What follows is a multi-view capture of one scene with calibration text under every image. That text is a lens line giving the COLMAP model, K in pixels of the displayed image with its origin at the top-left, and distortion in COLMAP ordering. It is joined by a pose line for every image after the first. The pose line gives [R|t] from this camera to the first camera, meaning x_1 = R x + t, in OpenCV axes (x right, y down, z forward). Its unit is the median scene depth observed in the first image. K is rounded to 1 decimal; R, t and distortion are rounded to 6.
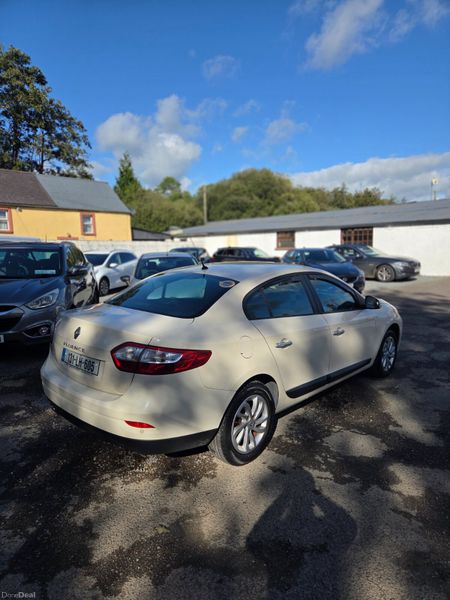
lens RADIAL K [[398.0, 0, 229.3], [0, 398.0, 299.1], [0, 0, 1]] dist [0.055971, -0.036493]
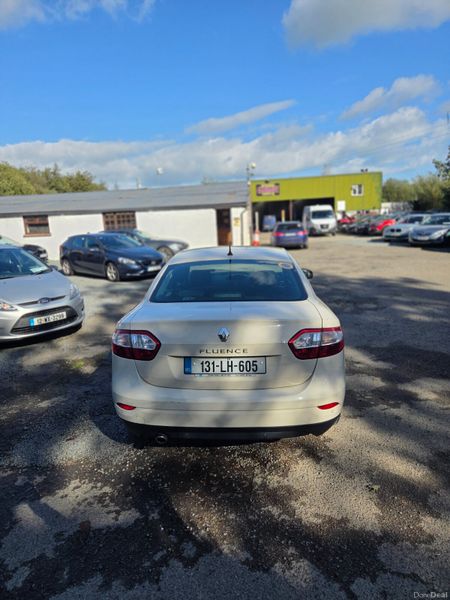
lens RADIAL K [[398.0, 0, 229.5], [0, 398.0, 304.1], [0, 0, 1]] dist [0.055971, -0.036493]
pose [[0.764744, -0.147460, 0.627233, -0.113277], [0.116625, 0.989060, 0.090332, -0.006997], [-0.633692, 0.004070, 0.773575, 0.041723]]
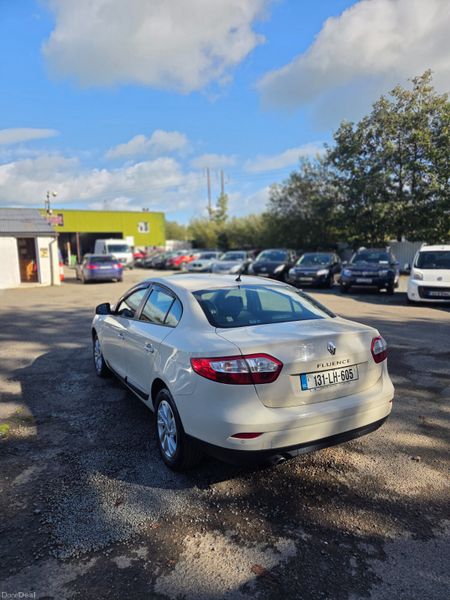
lens RADIAL K [[398.0, 0, 230.8], [0, 398.0, 307.2], [0, 0, 1]] dist [0.055971, -0.036493]
pose [[0.312562, -0.124131, 0.941752, -0.169108], [0.136298, 0.987026, 0.084862, -0.015853], [-0.940068, 0.101835, 0.325426, 0.114523]]
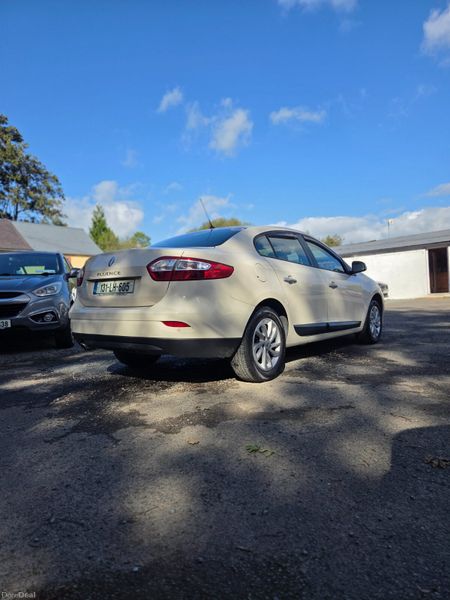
lens RADIAL K [[398.0, 0, 225.6], [0, 398.0, 294.8], [0, 0, 1]] dist [0.055971, -0.036493]
pose [[0.996992, -0.037865, 0.067618, -0.017721], [0.047103, 0.988926, -0.140735, 0.043971], [-0.061541, 0.143497, 0.987735, -0.013534]]
